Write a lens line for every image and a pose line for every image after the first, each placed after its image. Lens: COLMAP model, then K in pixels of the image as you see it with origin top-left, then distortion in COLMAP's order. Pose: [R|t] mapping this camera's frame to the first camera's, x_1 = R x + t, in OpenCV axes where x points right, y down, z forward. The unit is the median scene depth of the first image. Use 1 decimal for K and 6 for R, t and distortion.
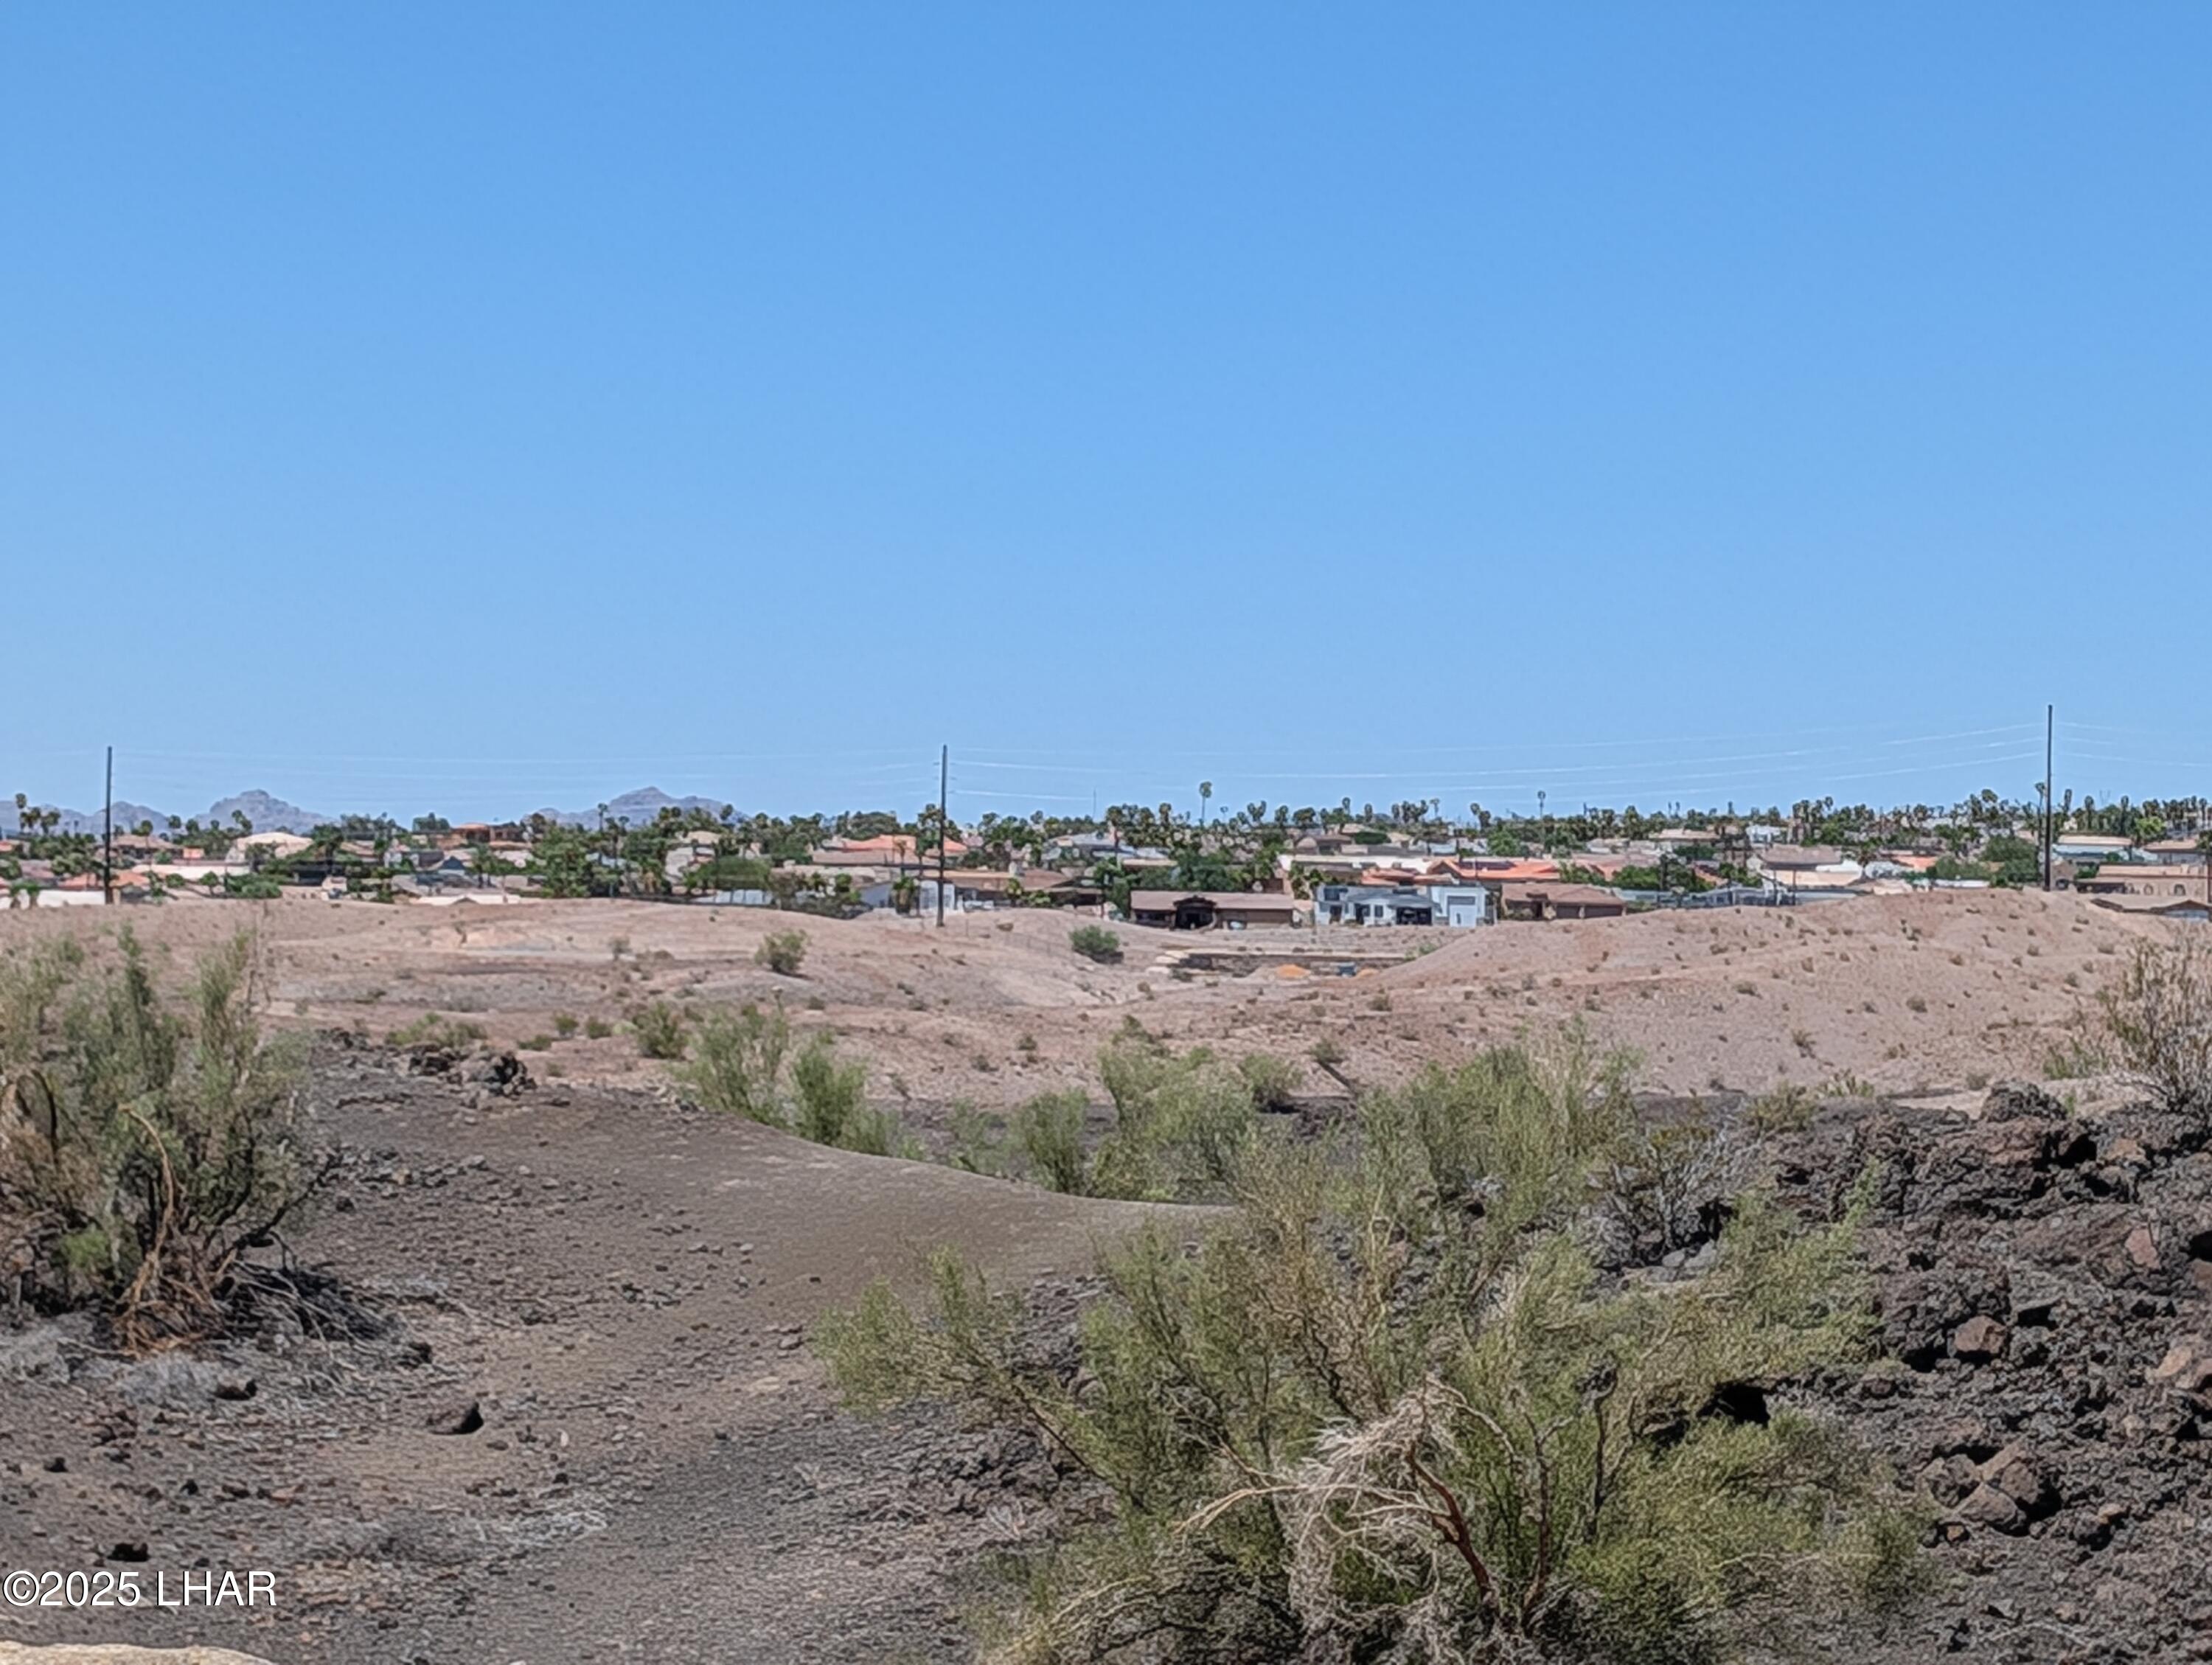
lens RADIAL K [[1687.2, 0, 1137.4], [0, 1687.2, 876.2], [0, 0, 1]] dist [0.044402, -0.031482]
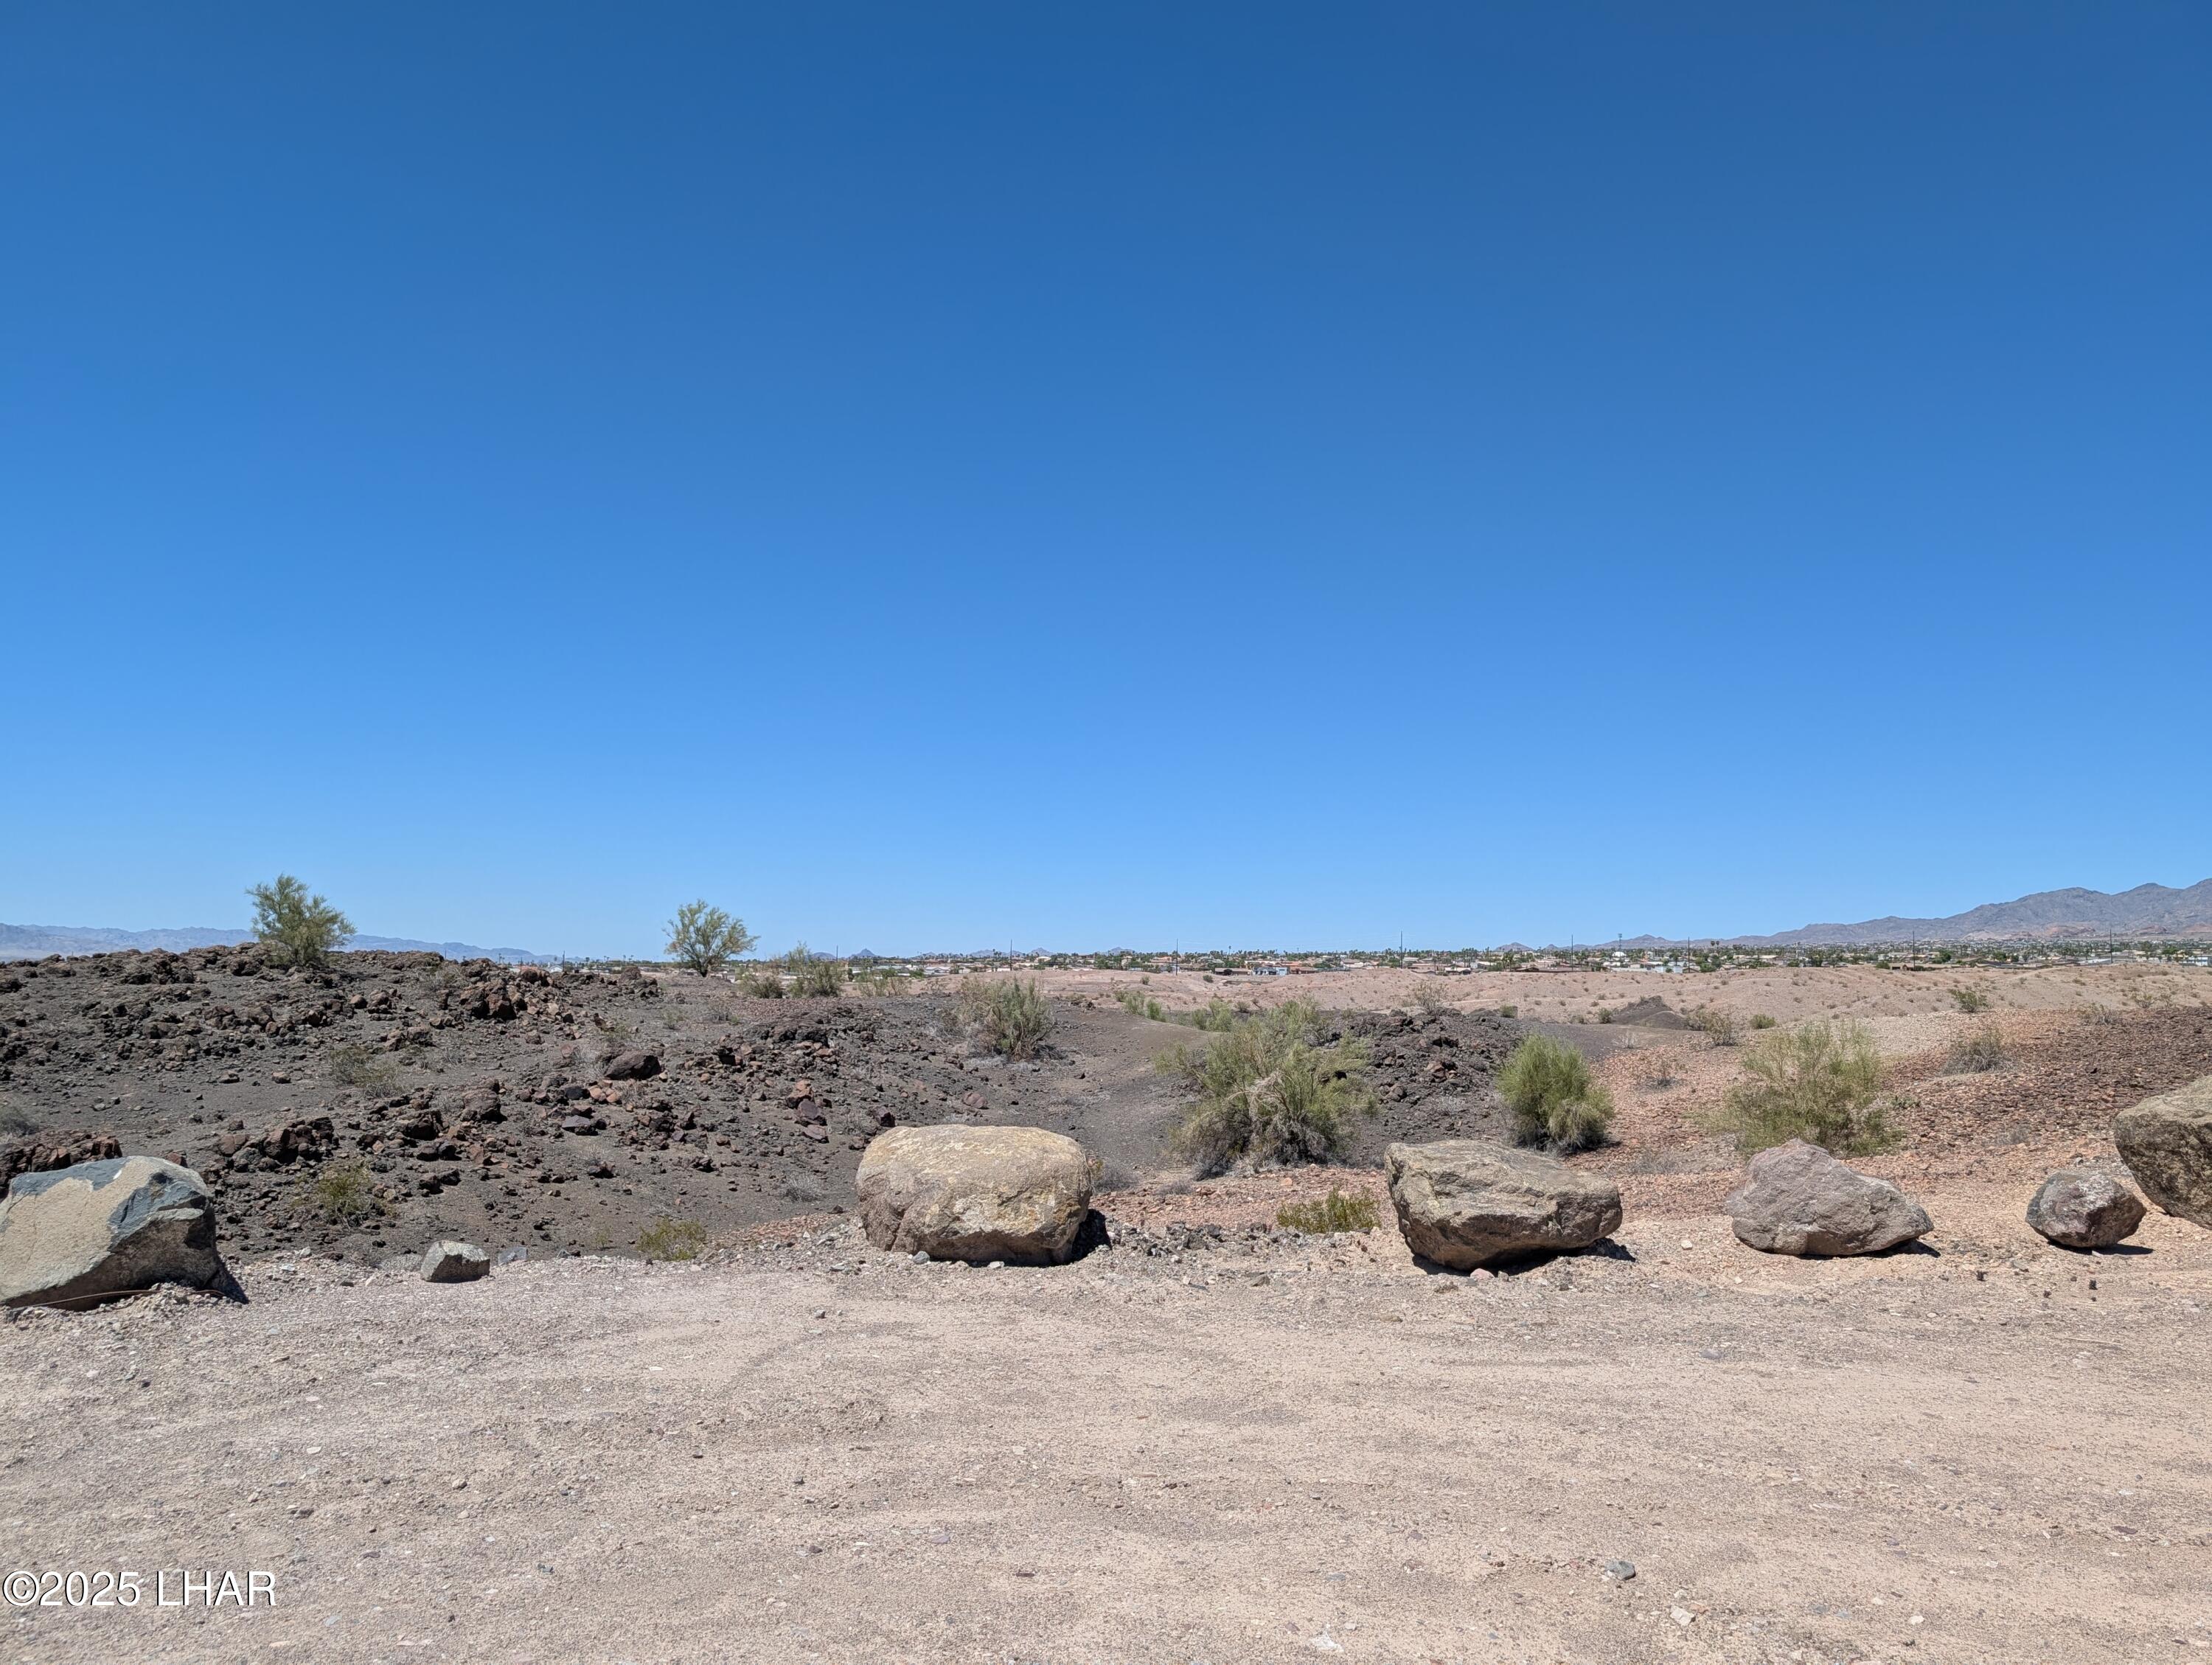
lens RADIAL K [[1687.2, 0, 1076.2], [0, 1687.2, 785.8], [0, 0, 1]] dist [0.044402, -0.031482]
pose [[0.998879, 0.003843, 0.047188, -0.643469], [0.002323, 0.991524, -0.129903, 0.121166], [-0.047288, 0.129867, 0.990403, -3.934655]]
